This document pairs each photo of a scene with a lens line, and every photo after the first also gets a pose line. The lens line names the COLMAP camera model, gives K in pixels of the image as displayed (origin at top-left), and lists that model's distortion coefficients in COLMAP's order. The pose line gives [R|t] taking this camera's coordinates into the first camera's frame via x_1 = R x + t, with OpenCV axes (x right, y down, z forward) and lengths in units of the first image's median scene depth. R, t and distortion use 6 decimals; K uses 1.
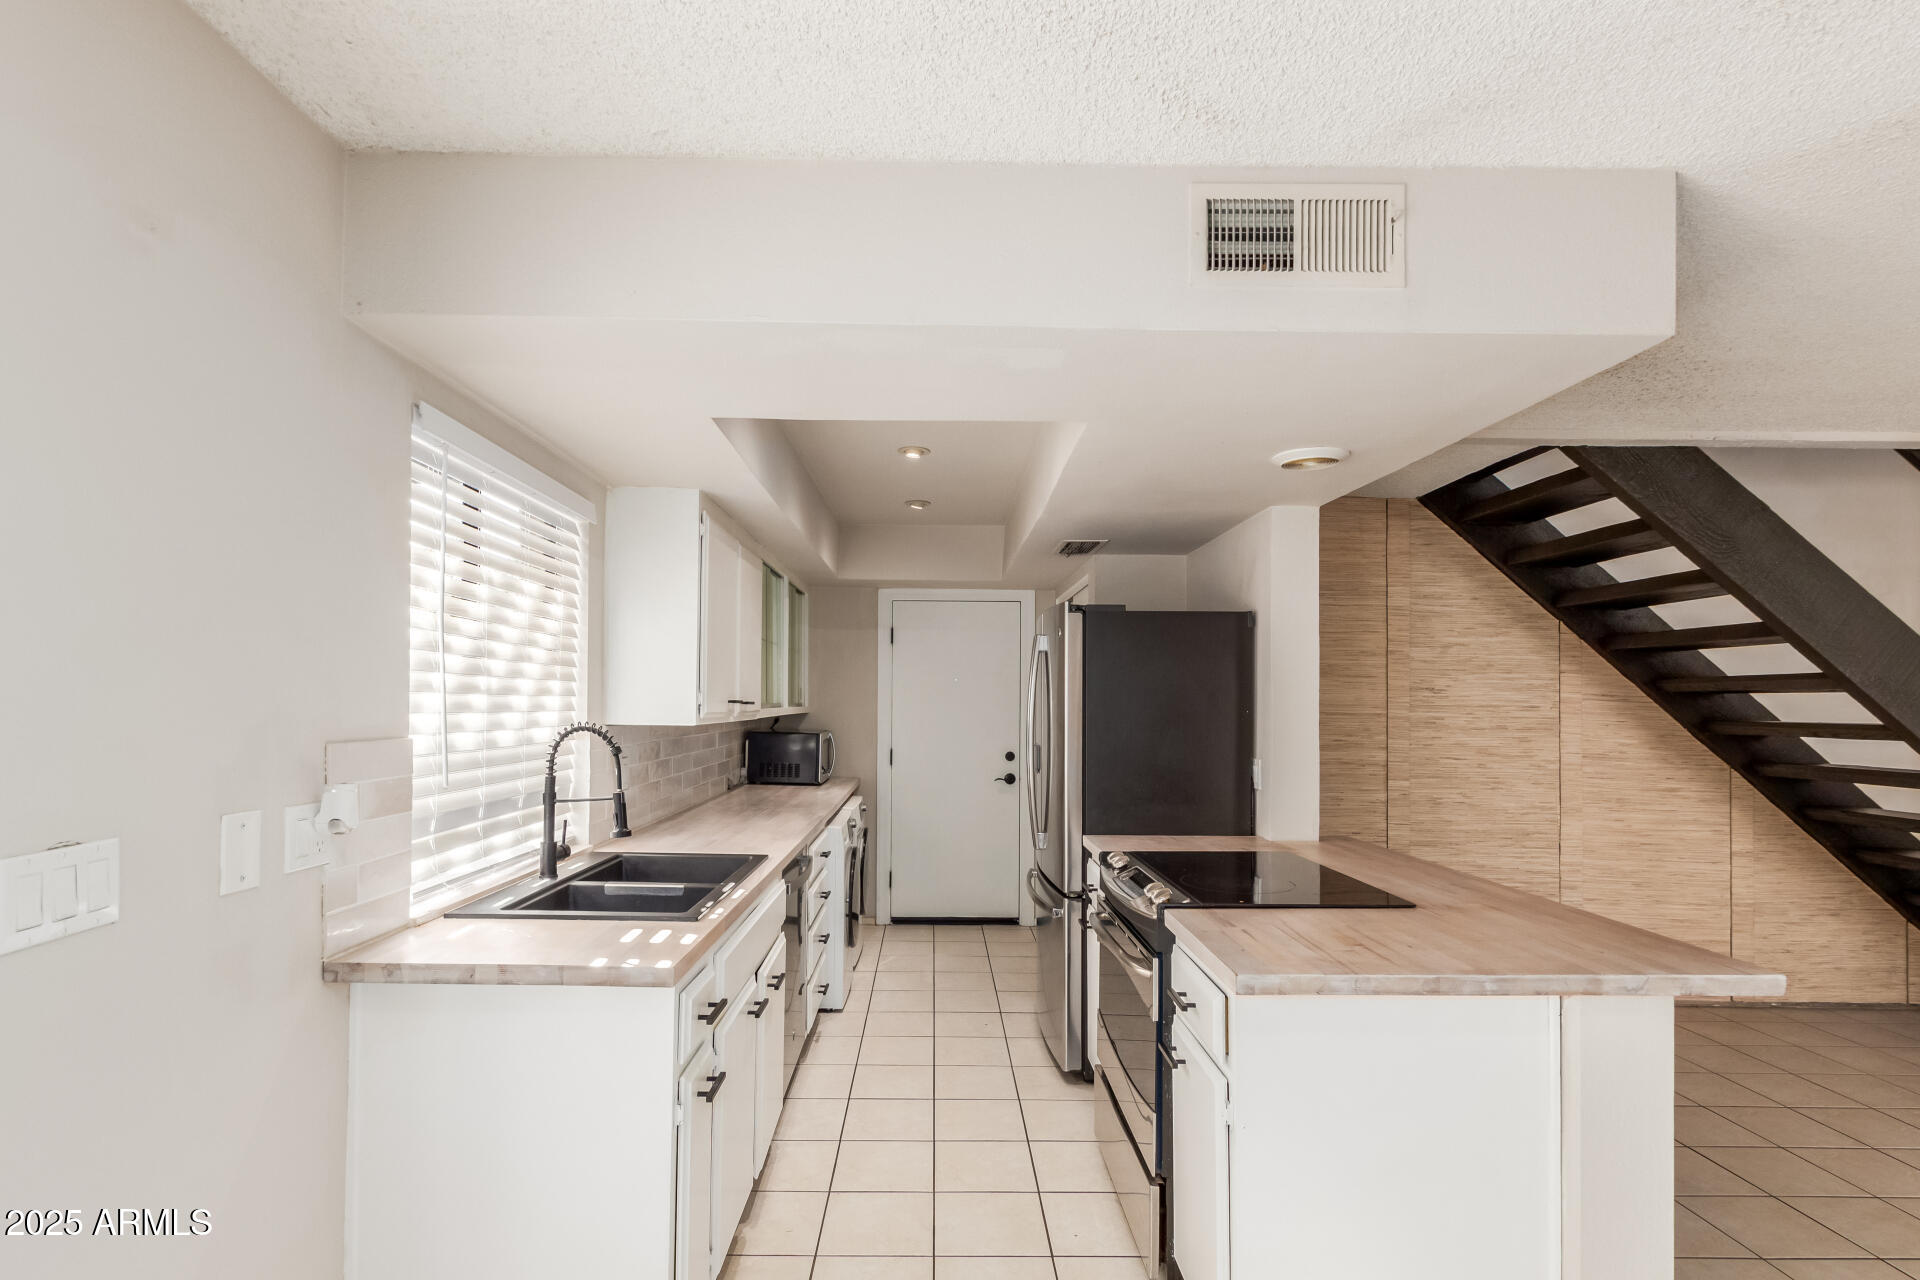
lens RADIAL K [[930.1, 0, 930.9], [0, 930.1, 691.7], [0, 0, 1]] dist [0.003096, -0.001286]
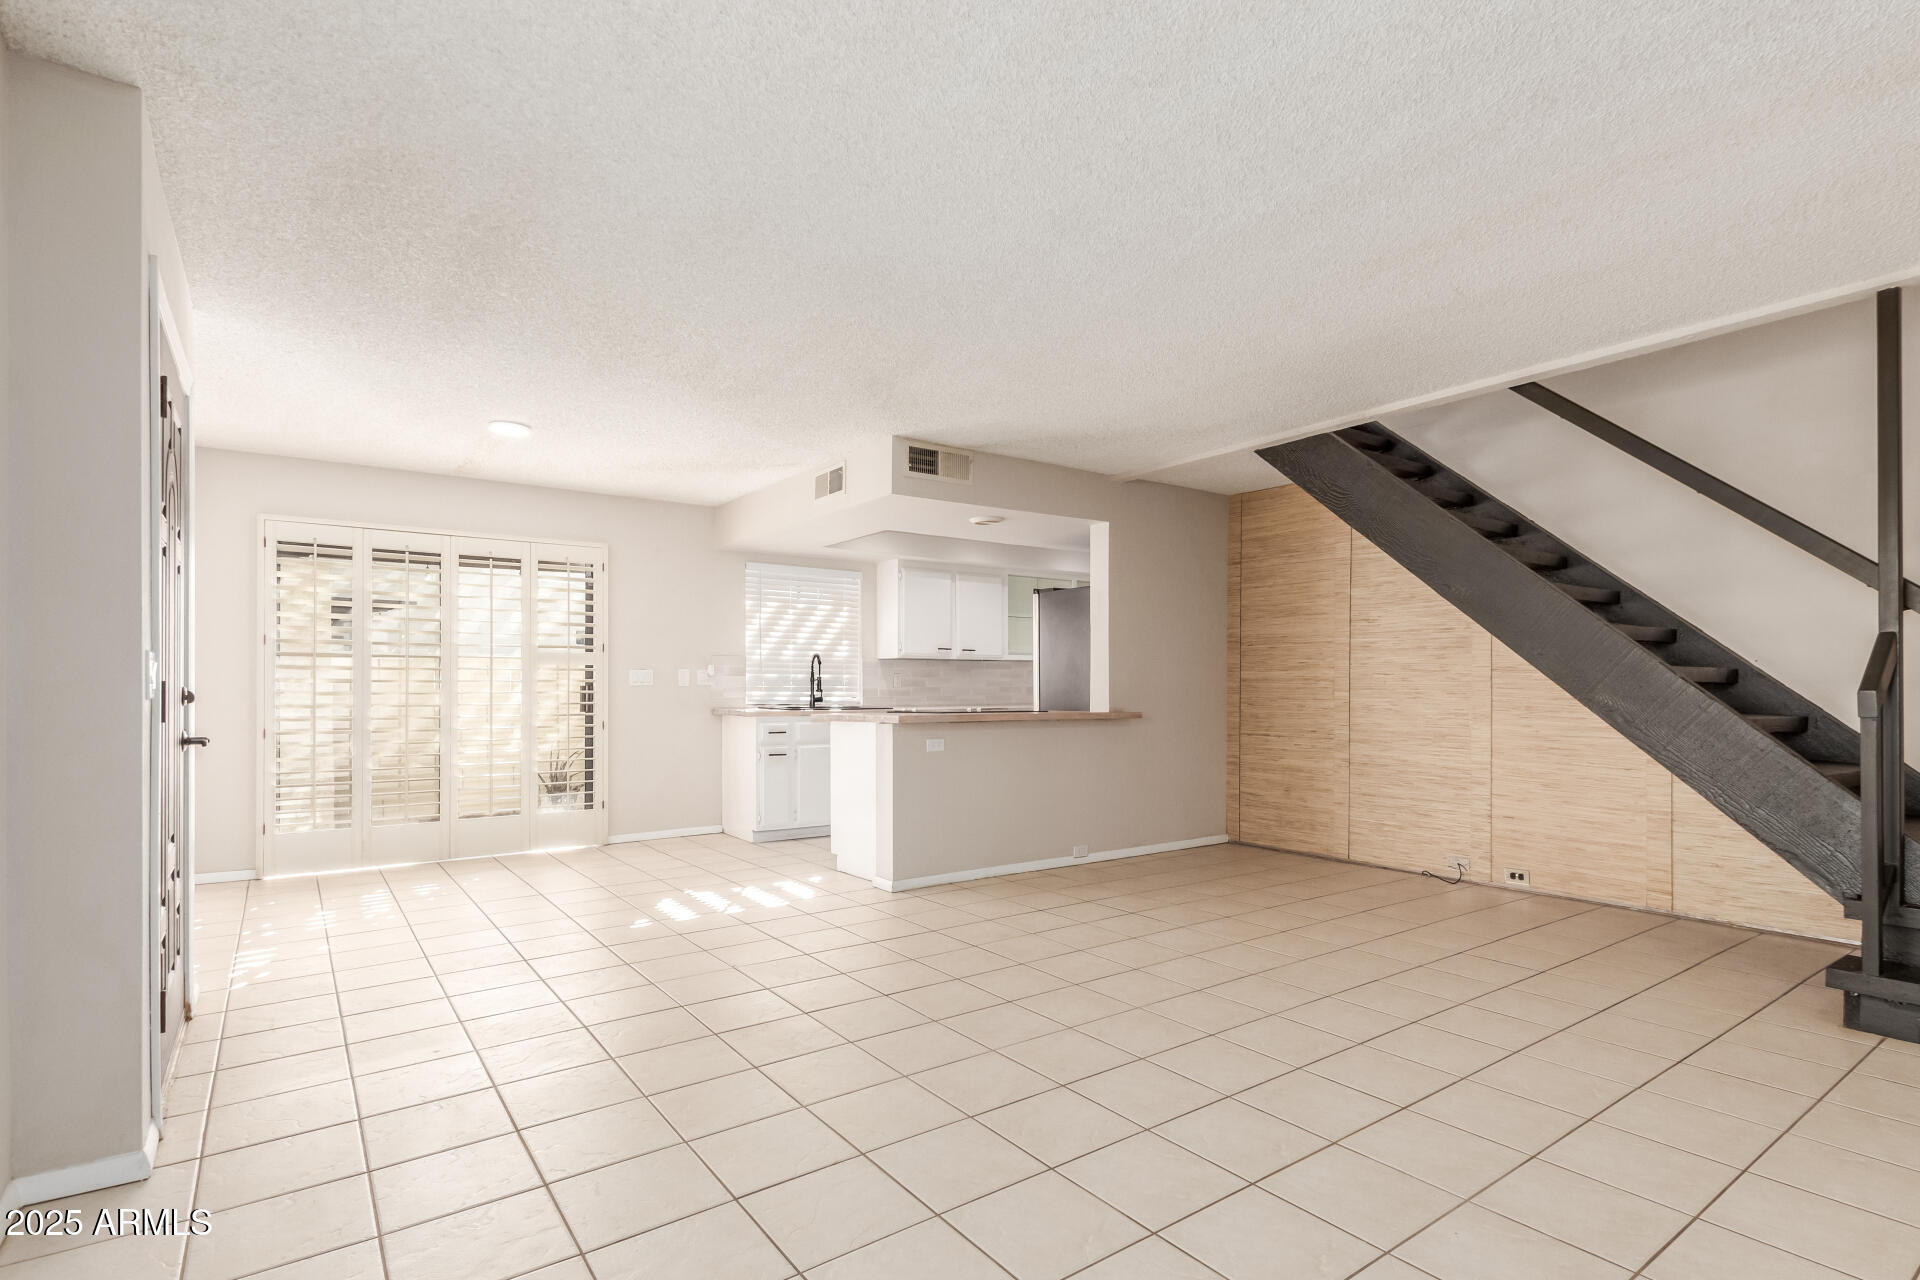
lens RADIAL K [[930.1, 0, 930.9], [0, 930.1, 691.7], [0, 0, 1]] dist [0.003096, -0.001286]
pose [[0.576538, -0.006358, -0.817046, 1.335761], [0.013386, 0.999909, 0.001665, 0.092596], [0.816961, -0.011897, 0.576571, -0.237155]]
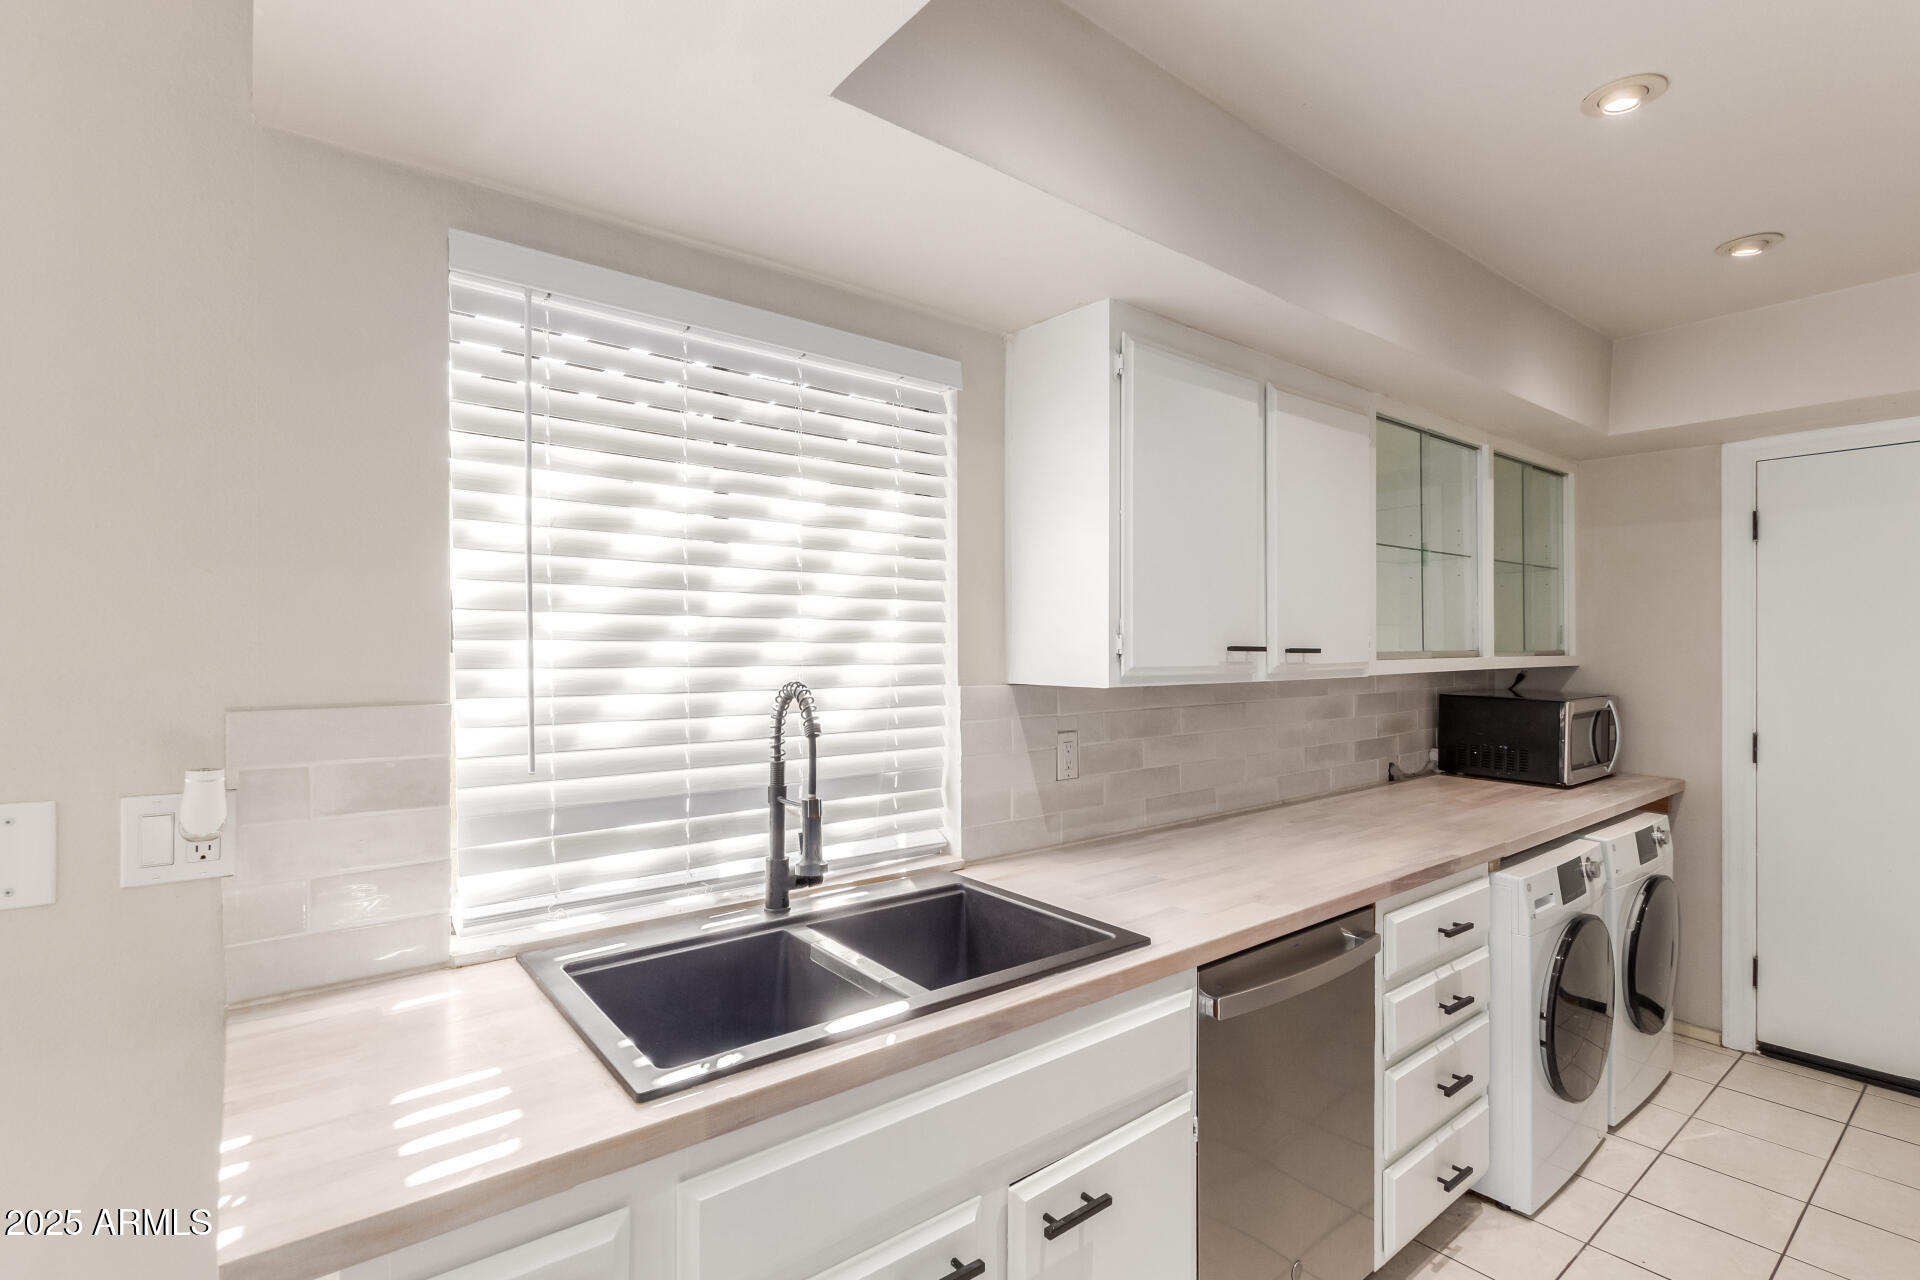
lens RADIAL K [[949.2, 0, 932.0], [0, 949.2, 649.1], [0, 0, 1]] dist [0.010667, 0.000005]
pose [[0.641509, -0.003131, -0.767109, 0.113416], [0.012373, 0.999904, 0.006267, 0.004304], [0.767015, -0.013512, 0.641487, 0.390152]]
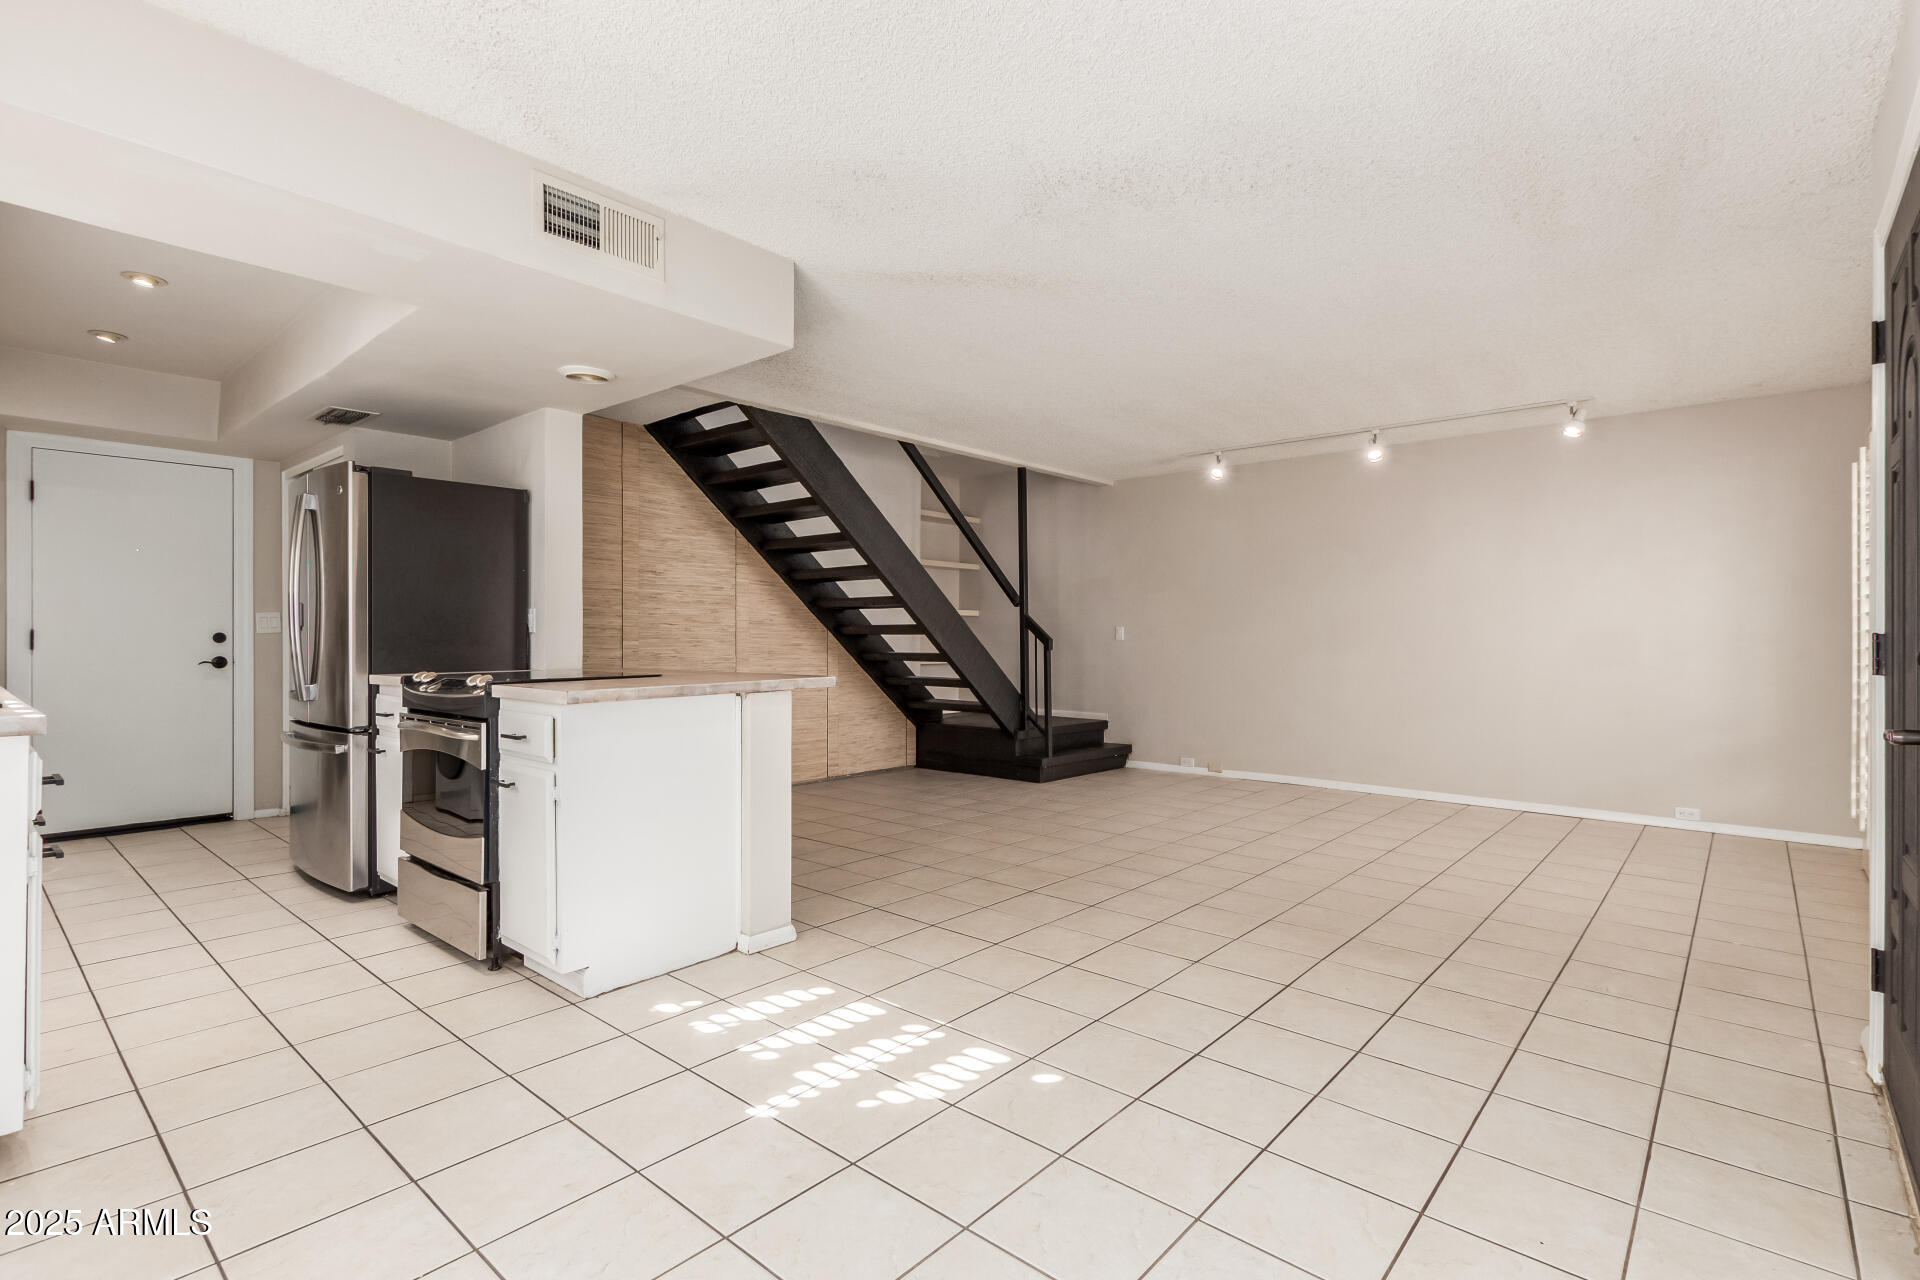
lens RADIAL K [[900.5, 0, 969.0], [0, 900.5, 635.1], [0, 0, 1]] dist [0.010769, -0.000655]
pose [[0.657780, -0.005858, 0.753187, -0.148056], [-0.006562, 0.999887, 0.013507, 0.073110], [-0.753182, -0.013827, 0.657667, -0.203074]]
